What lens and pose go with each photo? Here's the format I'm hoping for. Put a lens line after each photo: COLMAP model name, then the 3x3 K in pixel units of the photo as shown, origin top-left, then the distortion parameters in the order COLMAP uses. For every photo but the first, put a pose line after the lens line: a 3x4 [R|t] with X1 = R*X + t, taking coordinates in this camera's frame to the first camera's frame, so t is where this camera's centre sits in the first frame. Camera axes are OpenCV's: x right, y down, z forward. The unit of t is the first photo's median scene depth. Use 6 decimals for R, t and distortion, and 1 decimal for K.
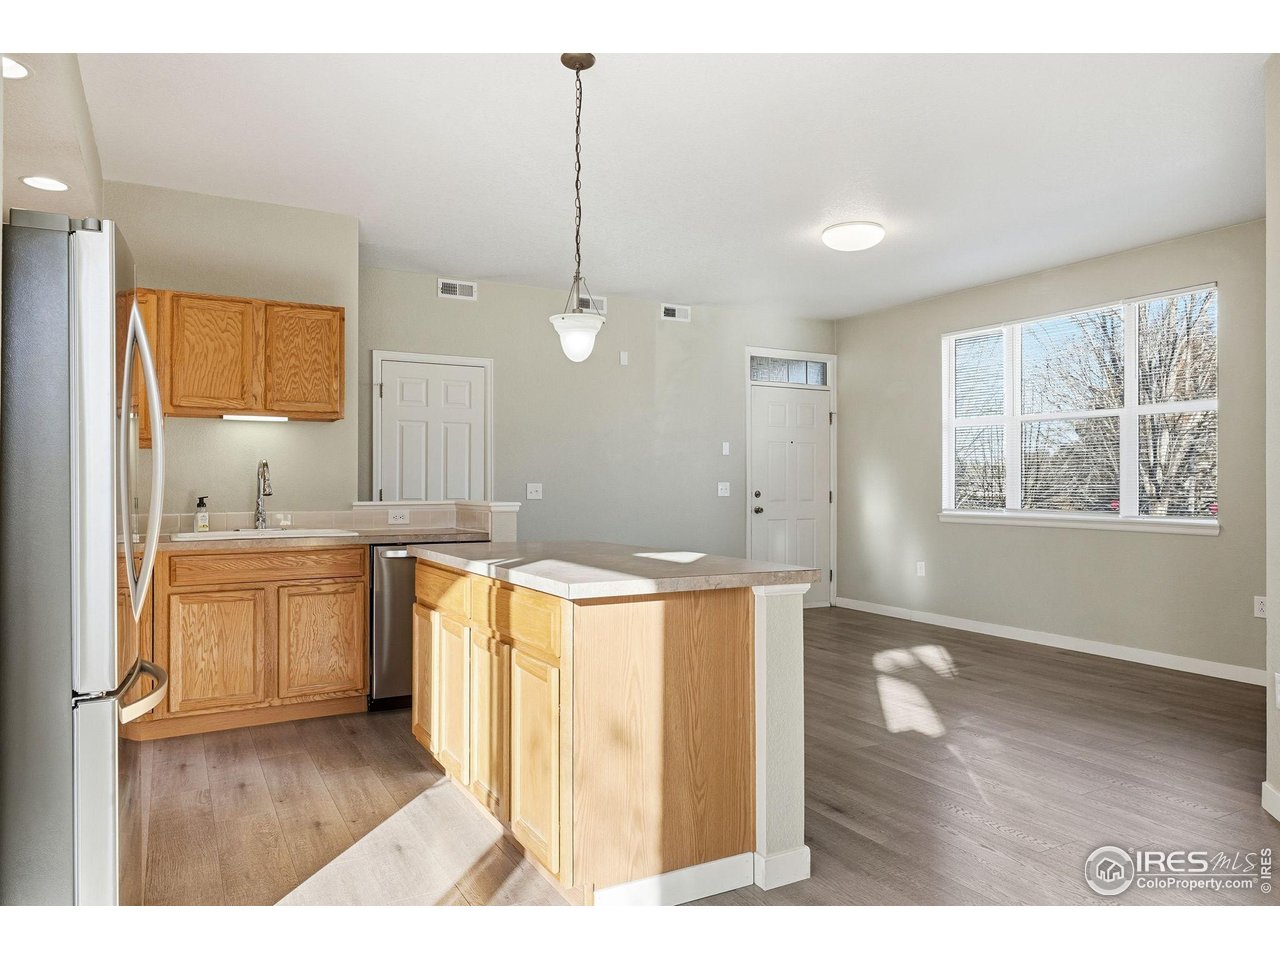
lens RADIAL K [[849.6, 0, 642.9], [0, 849.6, 476.8], [0, 0, 1]] dist [0.000250, 0.000006]
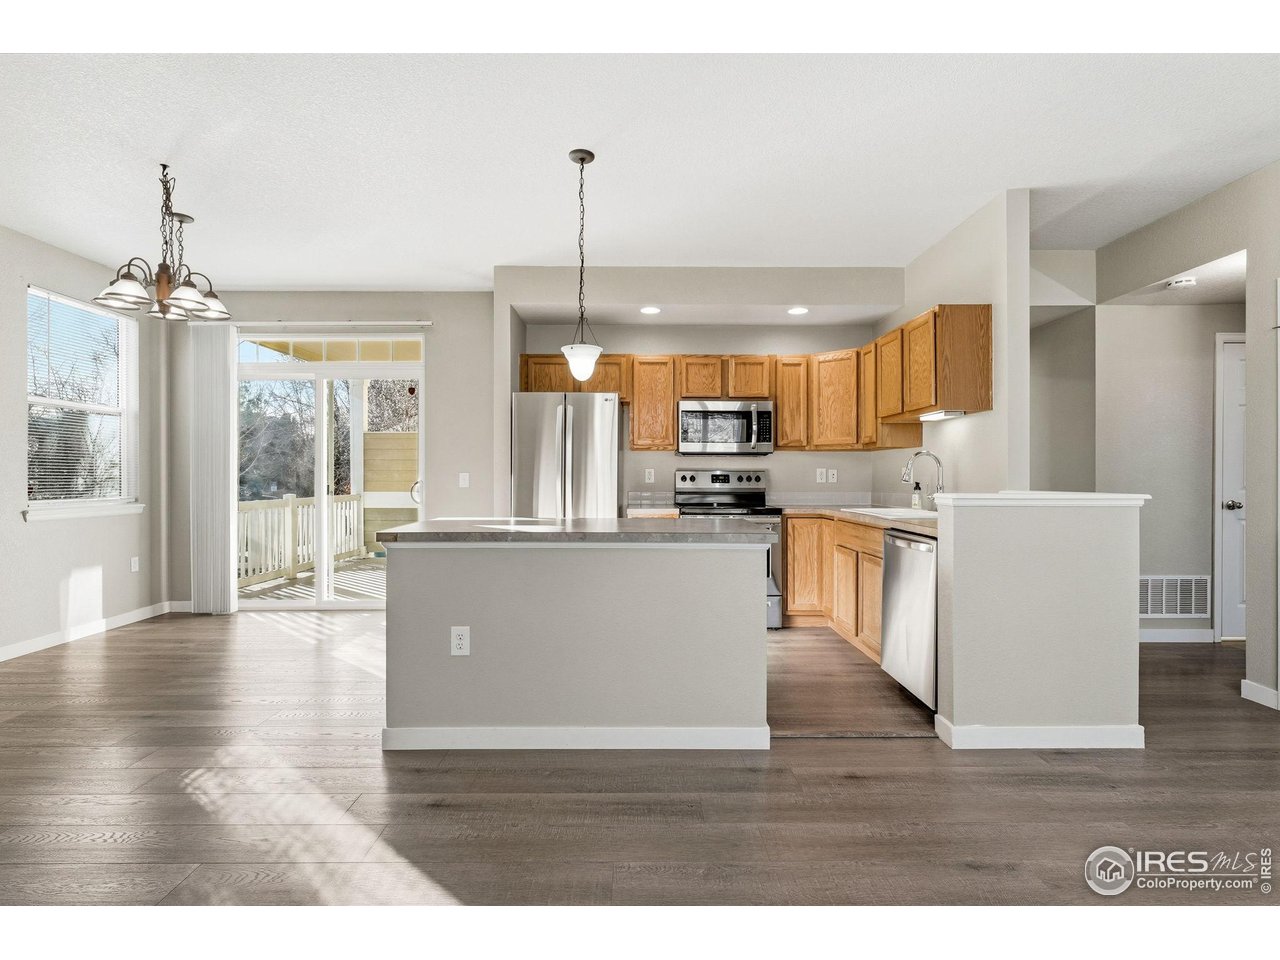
lens RADIAL K [[609.1, 0, 640.6], [0, 609.1, 473.2], [0, 0, 1]] dist [0.002680, -0.001310]
pose [[-0.477163, -0.002167, -0.878812, 0.501352], [0.007507, 0.999950, -0.006541, 0.012532], [0.878783, -0.009718, -0.477123, 1.058203]]
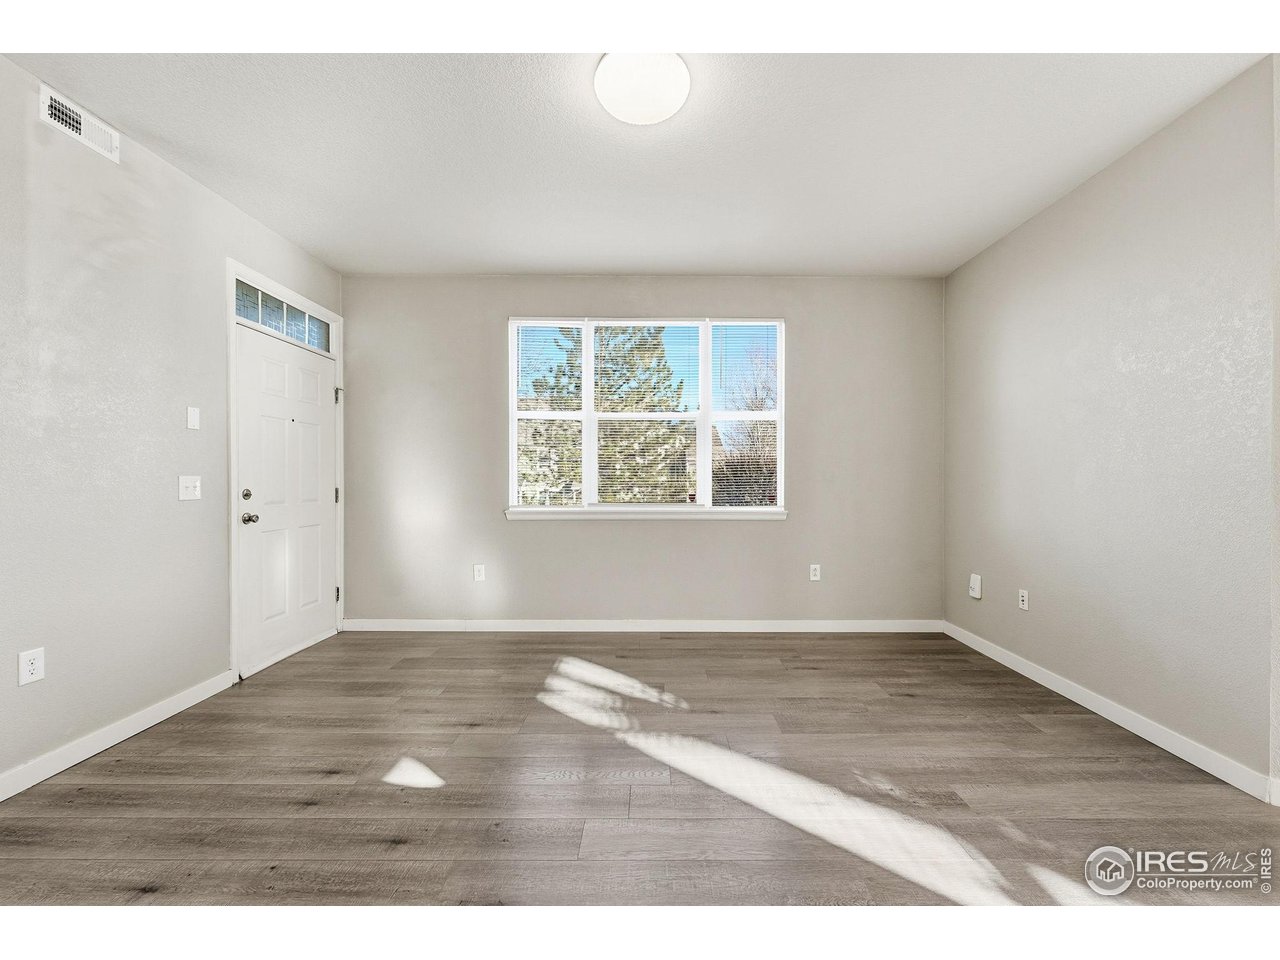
lens RADIAL K [[516.8, 0, 649.7], [0, 516.8, 483.8], [0, 0, 1]] dist [0.000000, 0.000559]
pose [[0.486545, -0.007533, 0.873623, -0.103937], [-0.008223, 0.999879, 0.013202, 0.008260], [-0.873617, -0.013607, 0.486424, 0.933334]]
